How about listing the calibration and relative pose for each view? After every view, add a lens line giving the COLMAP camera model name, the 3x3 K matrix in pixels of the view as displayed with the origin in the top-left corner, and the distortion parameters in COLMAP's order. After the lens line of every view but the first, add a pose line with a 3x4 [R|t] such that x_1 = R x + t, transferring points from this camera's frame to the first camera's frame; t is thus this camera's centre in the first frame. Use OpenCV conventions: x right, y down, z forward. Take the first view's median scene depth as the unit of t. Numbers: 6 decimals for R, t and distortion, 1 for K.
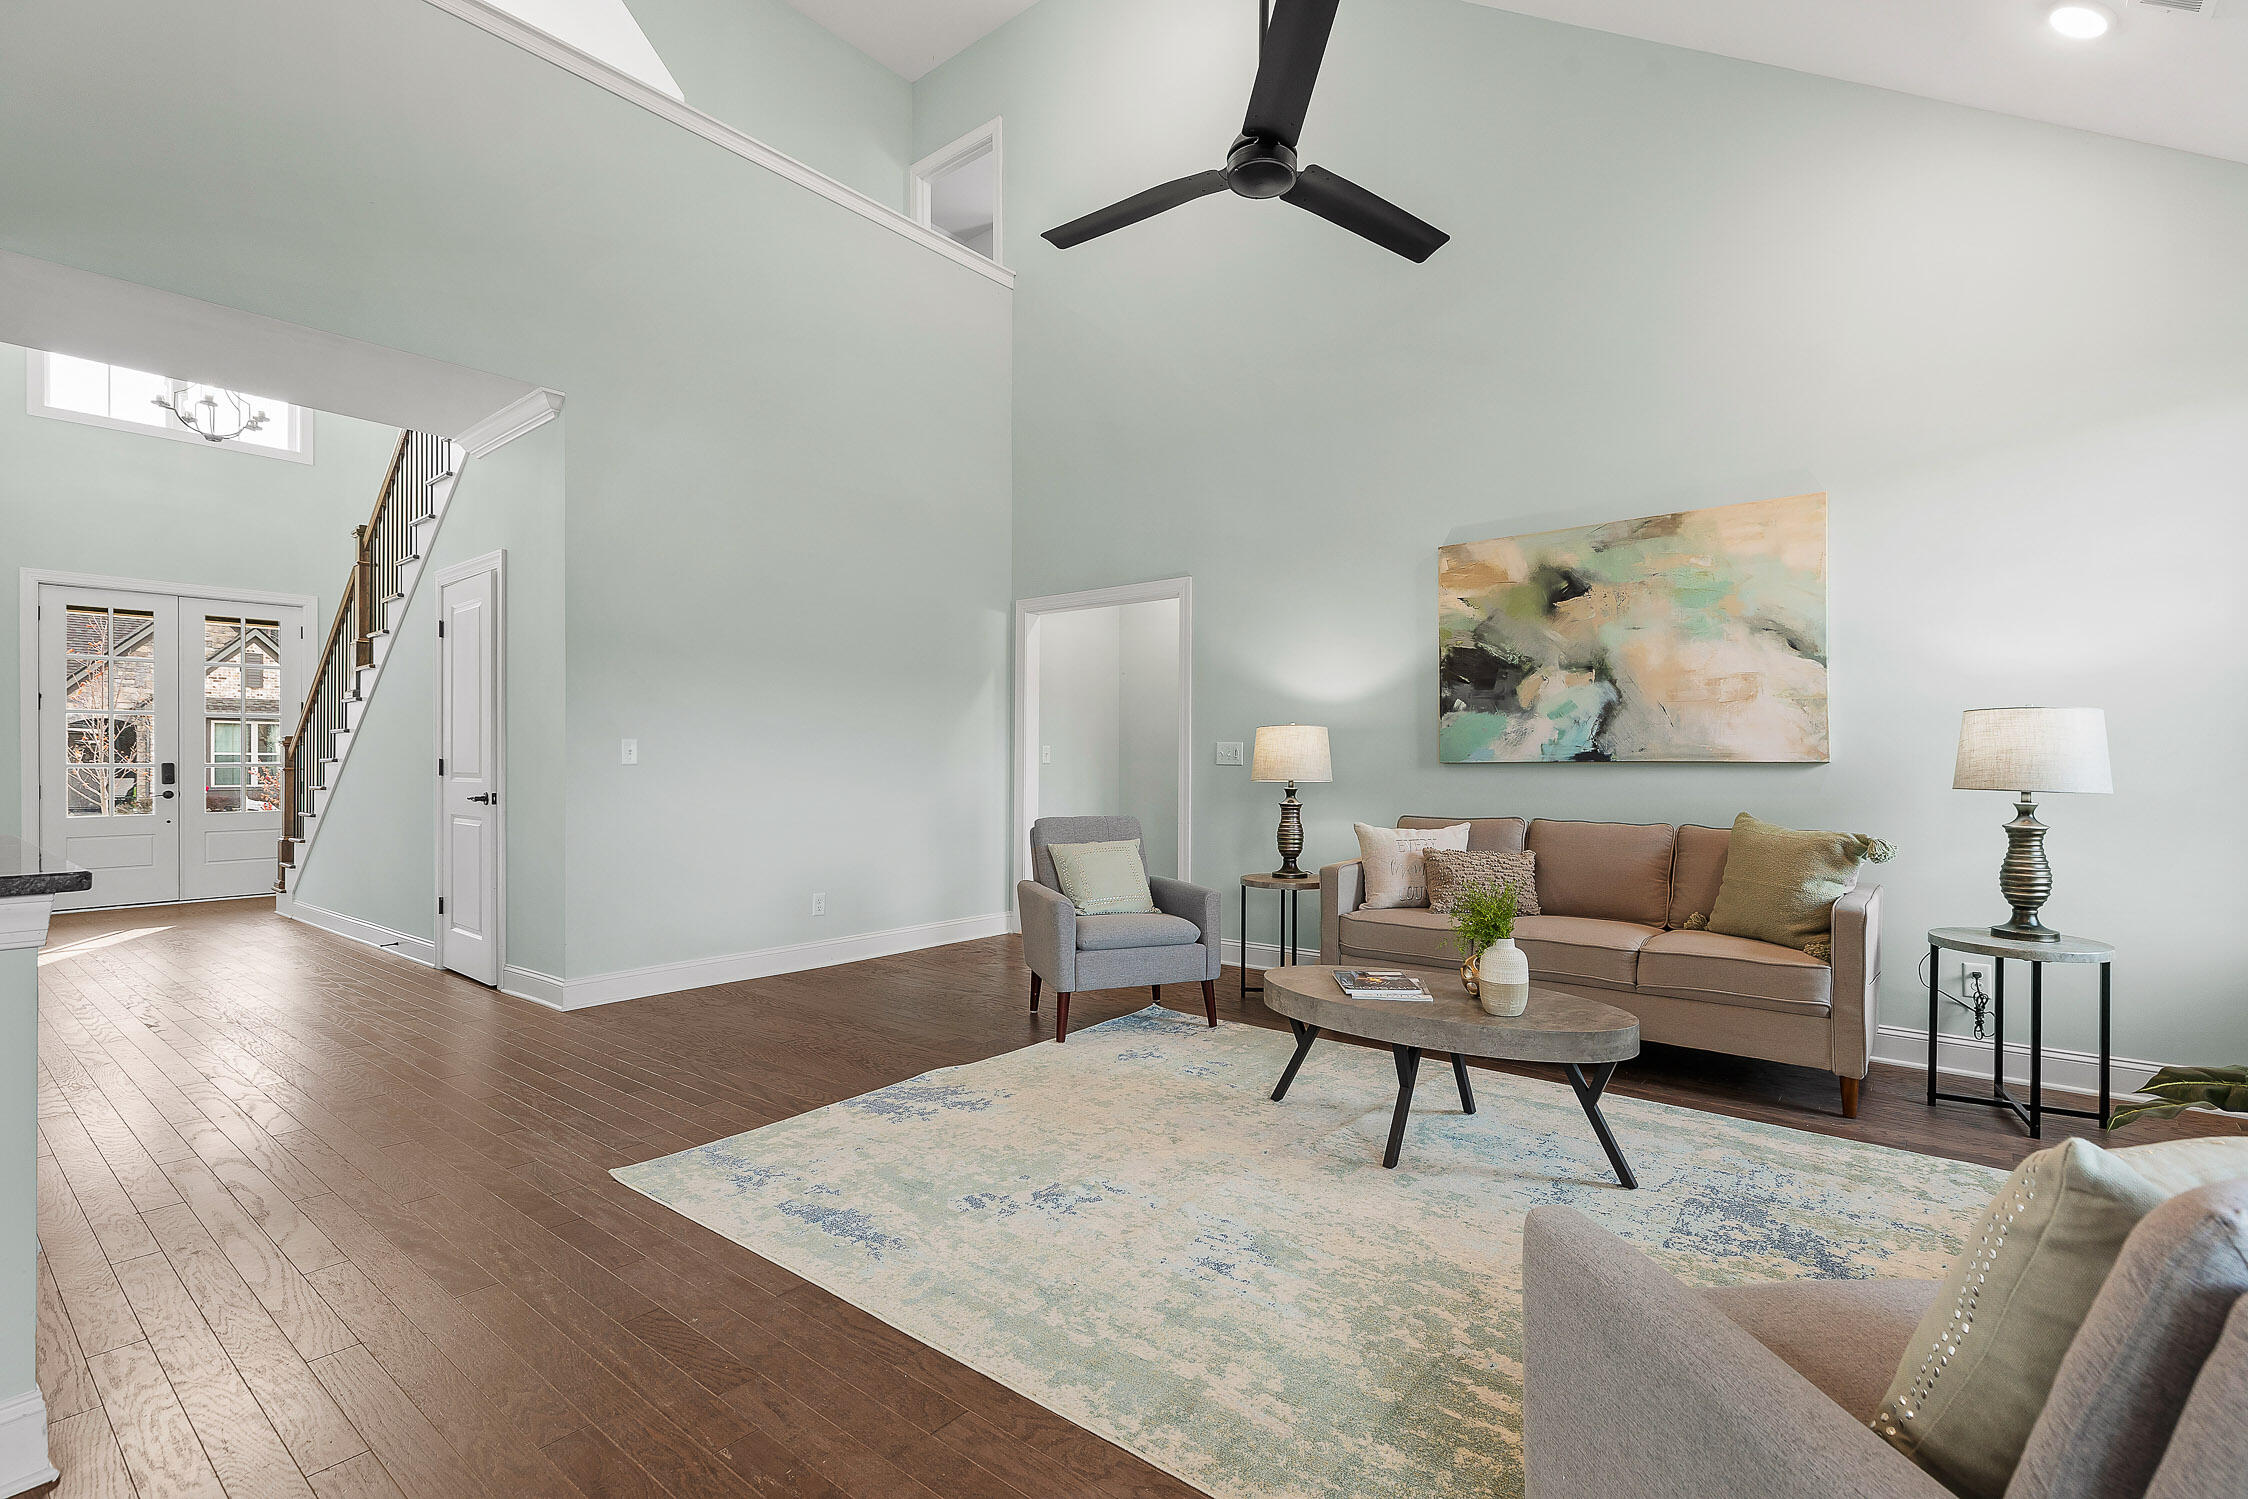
lens RADIAL K [[1027.4, 0, 1120.1], [0, 1027.4, 761.7], [0, 0, 1]] dist [0.003470, -0.000322]
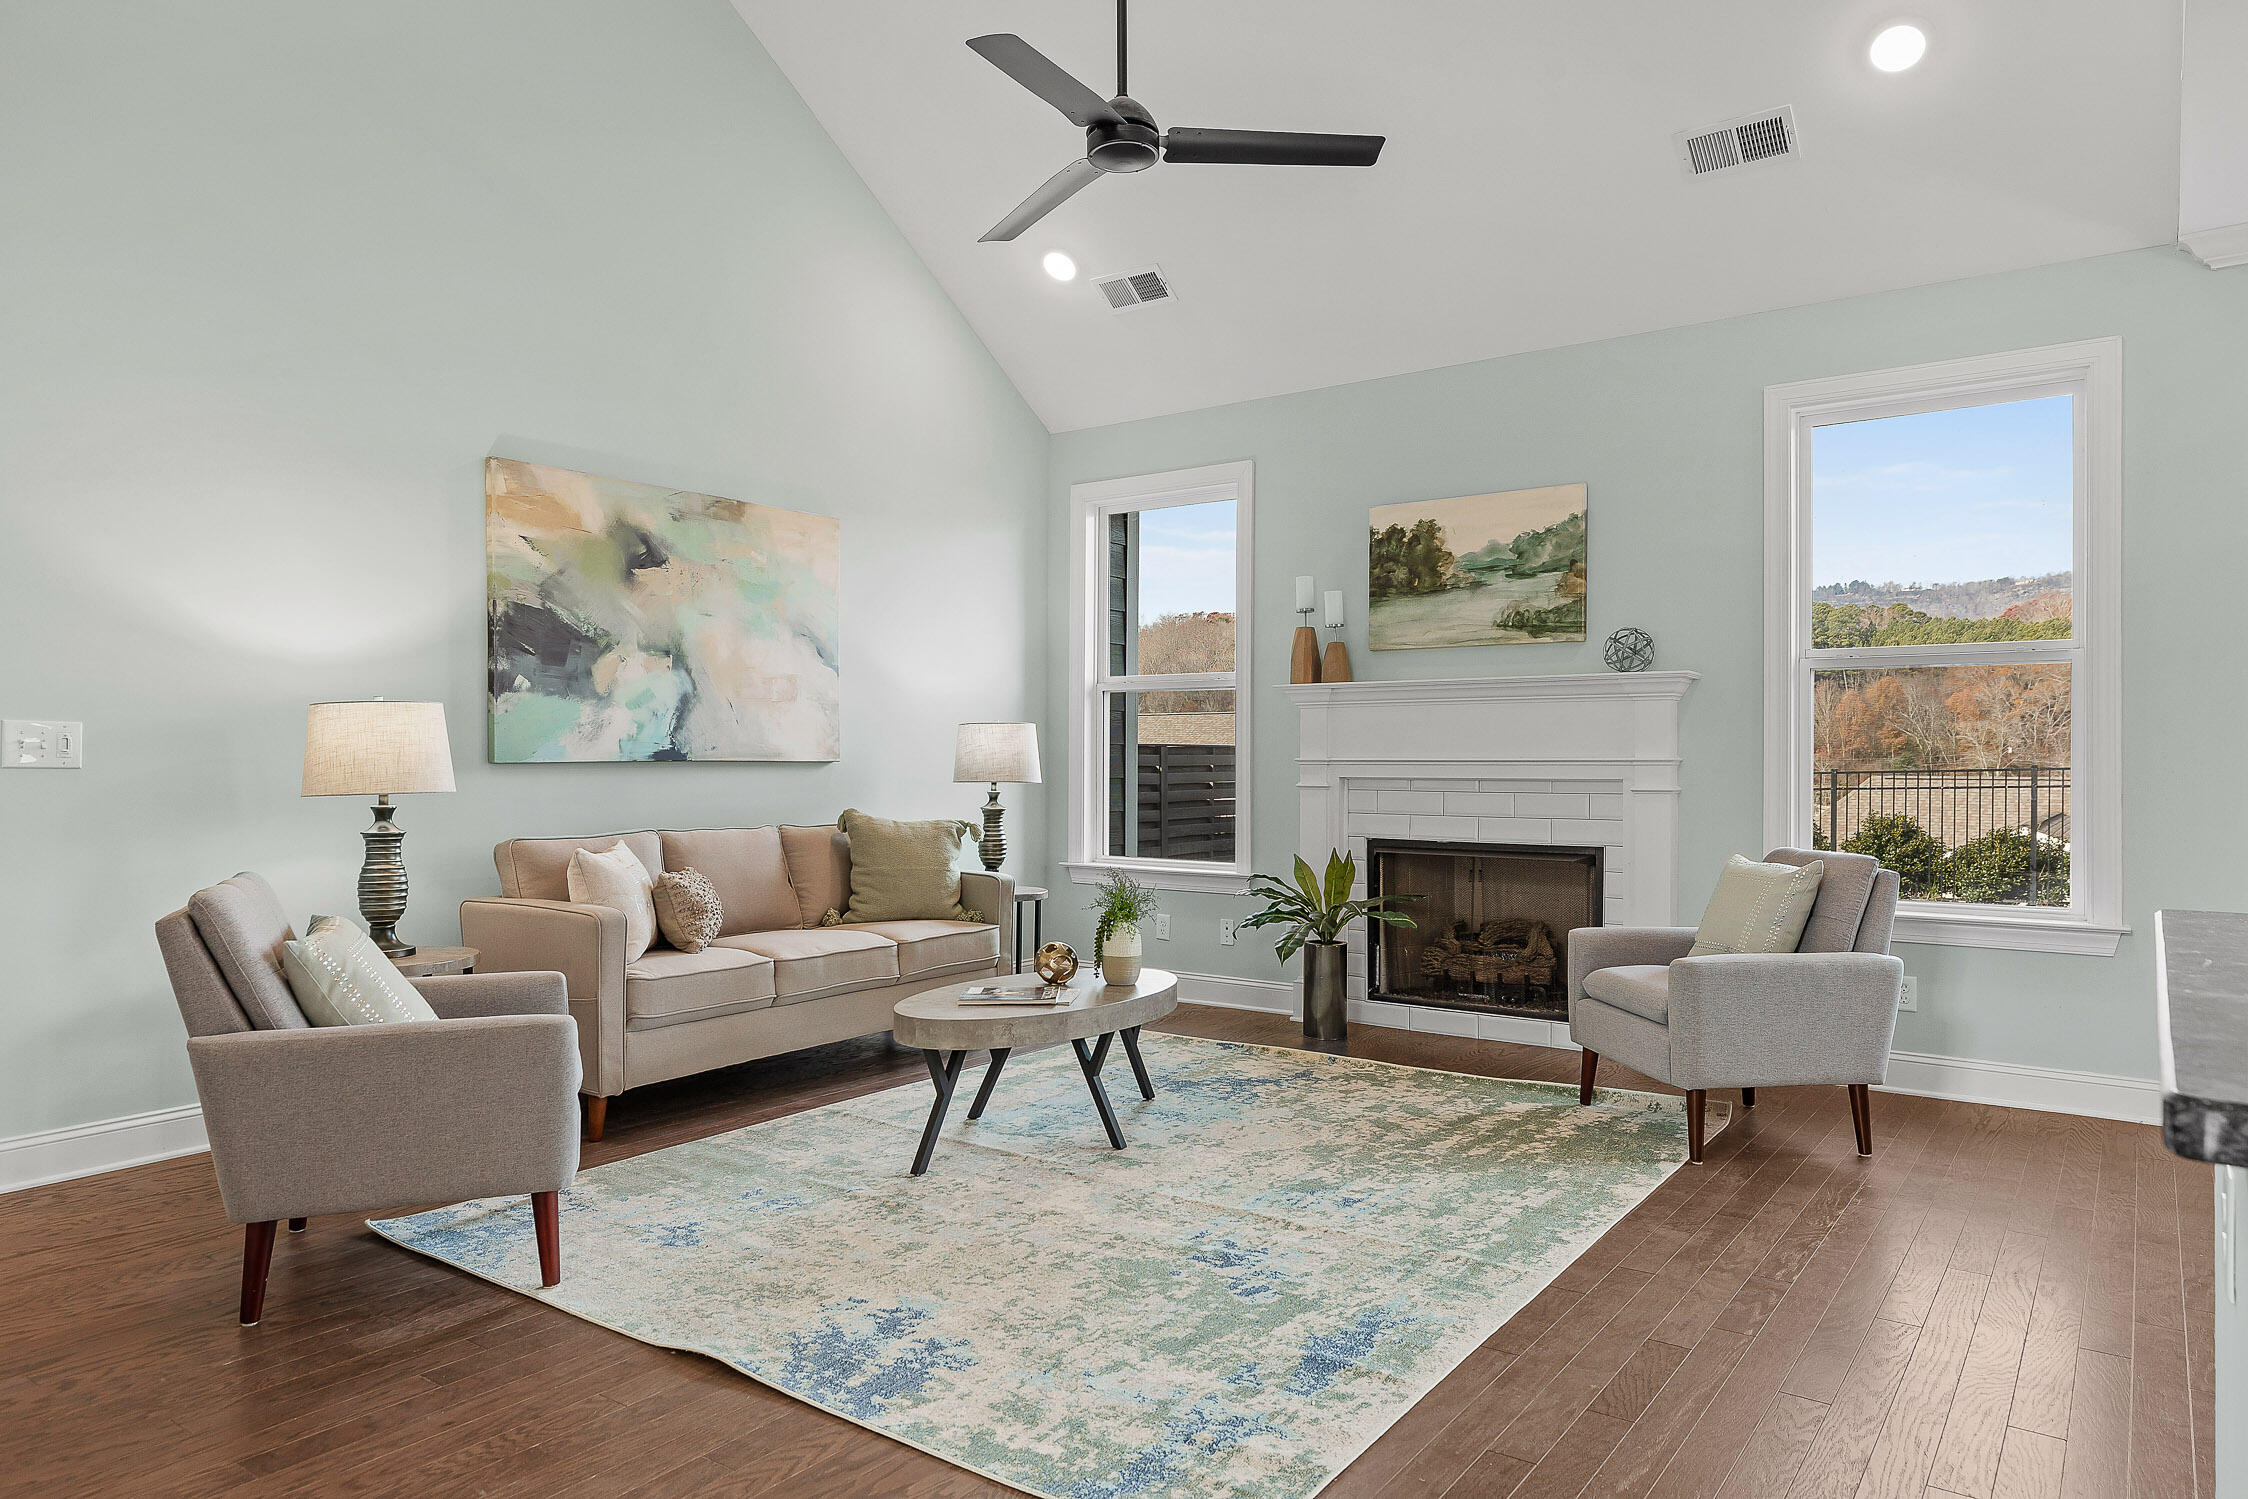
lens RADIAL K [[1425.2, 0, 1121.1], [0, 1425.2, 750.7], [0, 0, 1]] dist [-0.001191, -0.002940]
pose [[-0.059536, 0.007355, 0.998199, -0.793017], [-0.000160, 0.999973, -0.007377, -0.000195], [-0.998226, -0.000599, -0.059534, 0.723192]]
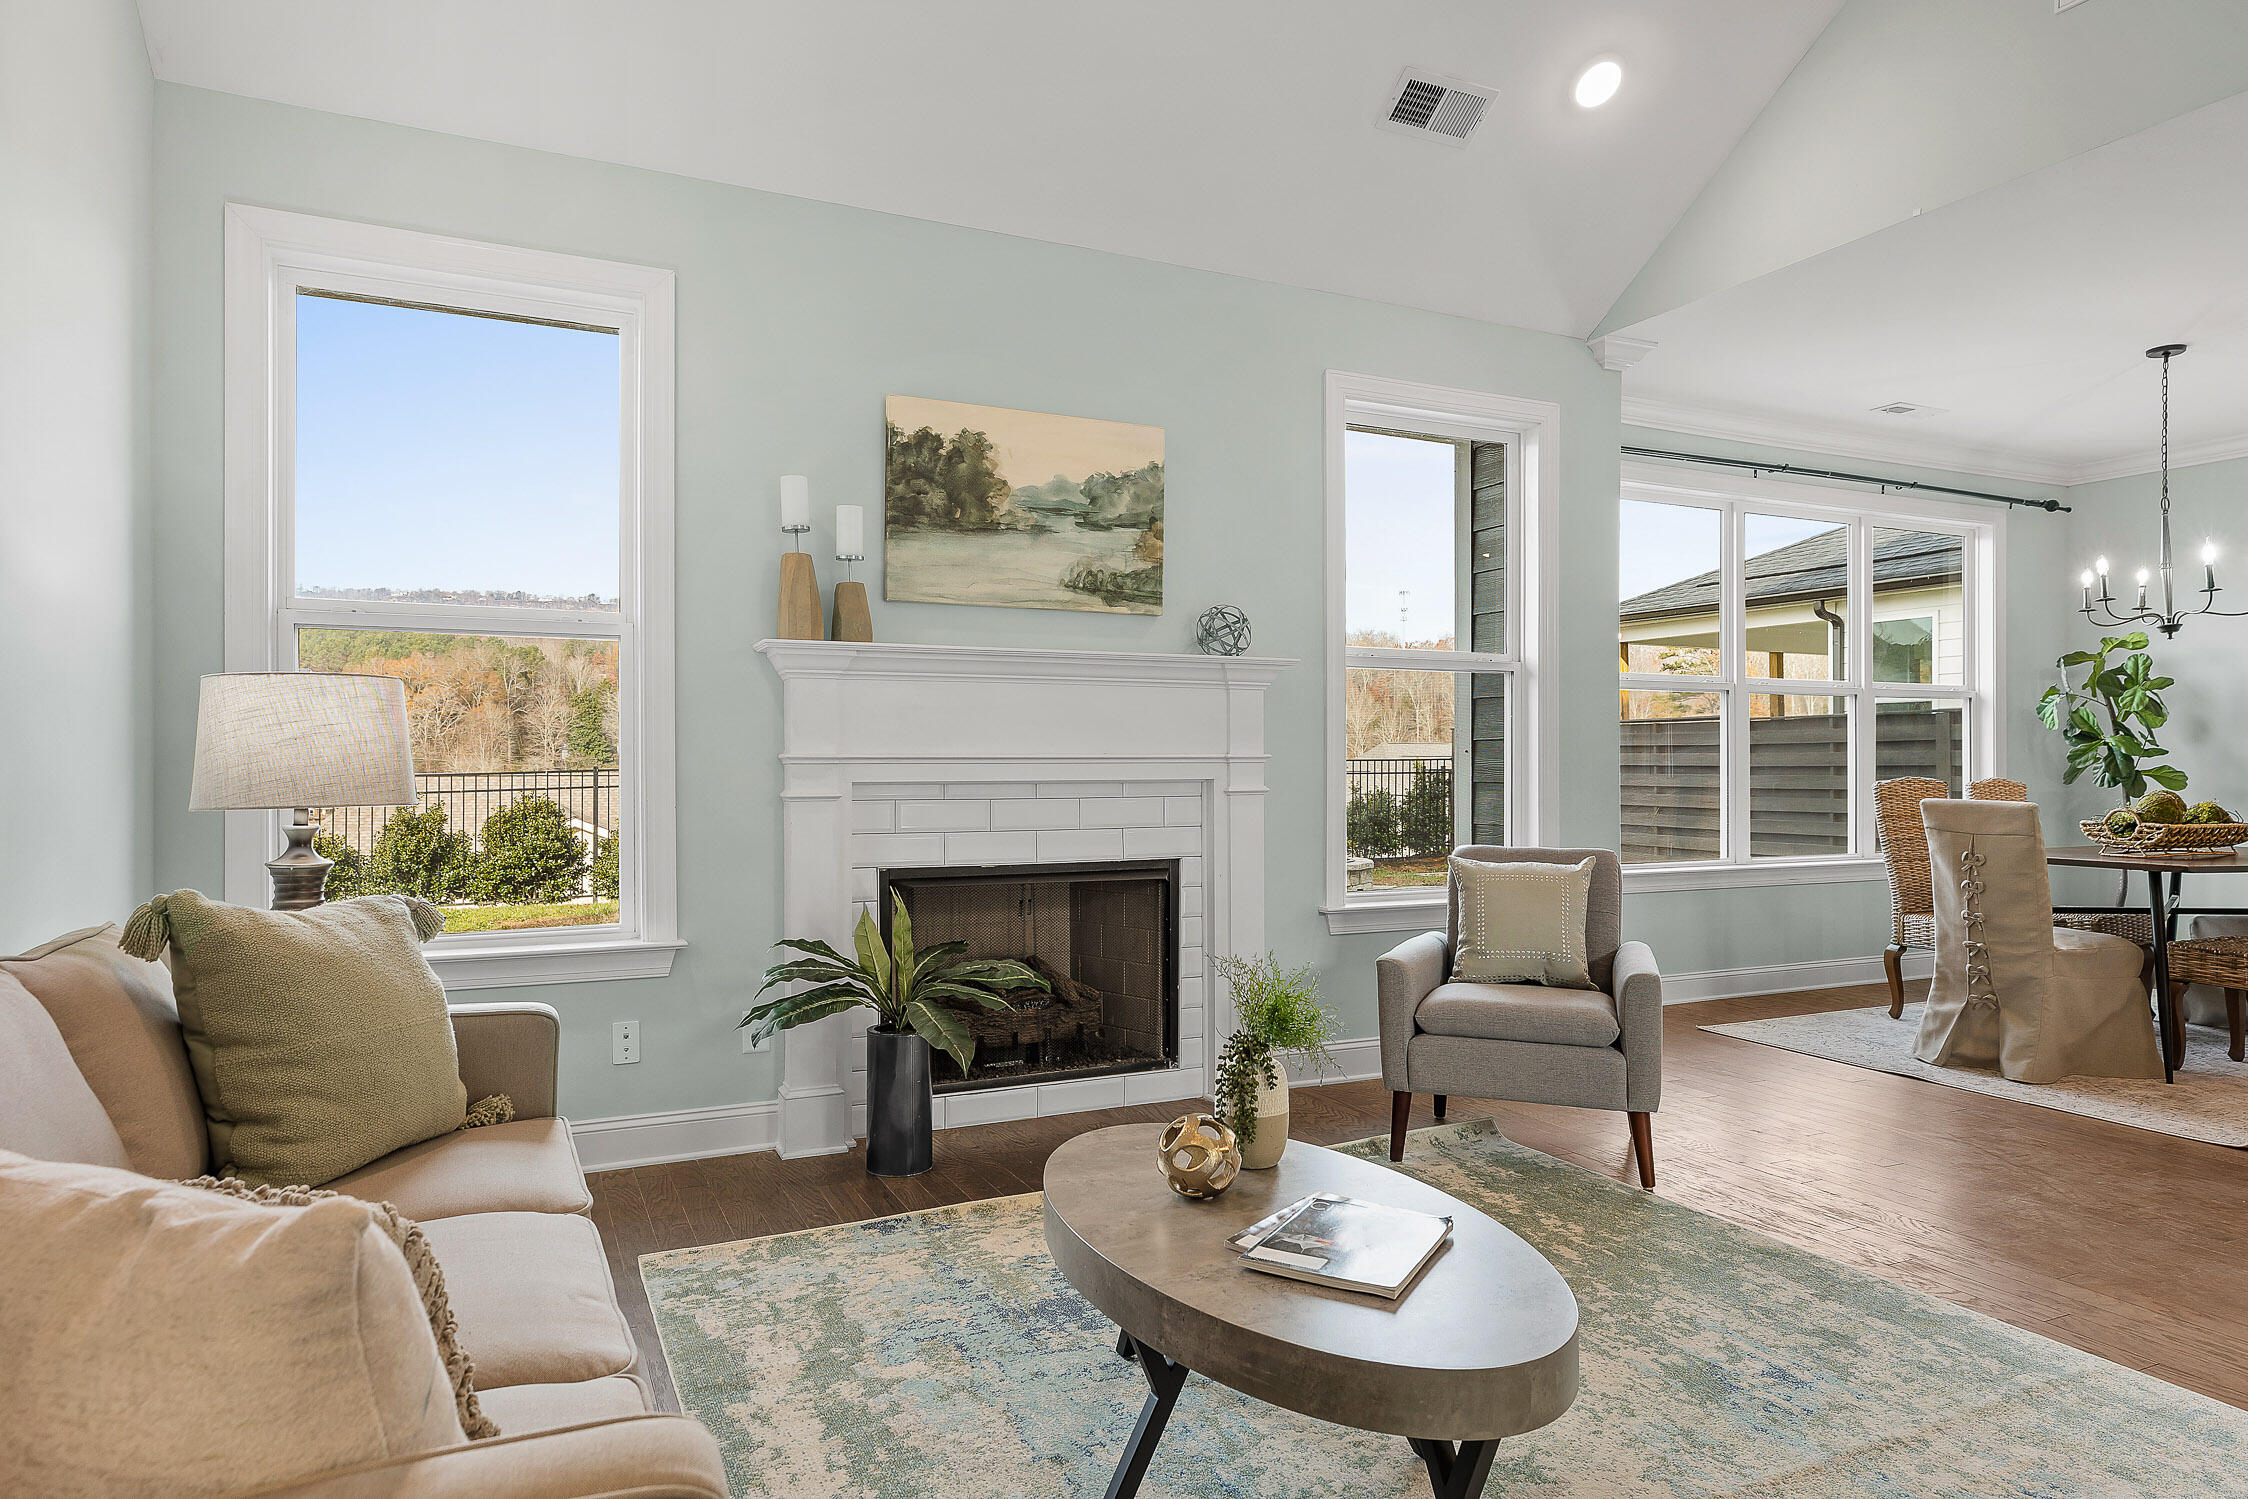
lens RADIAL K [[1345.4, 0, 1143.8], [0, 1345.4, 758.6], [0, 0, 1]] dist [0.005639, -0.001296]
pose [[-0.908734, 0.002924, 0.417365, 0.058568], [0.002427, 0.999996, -0.001722, 0.001548], [-0.417369, -0.000552, -0.908737, 1.168207]]
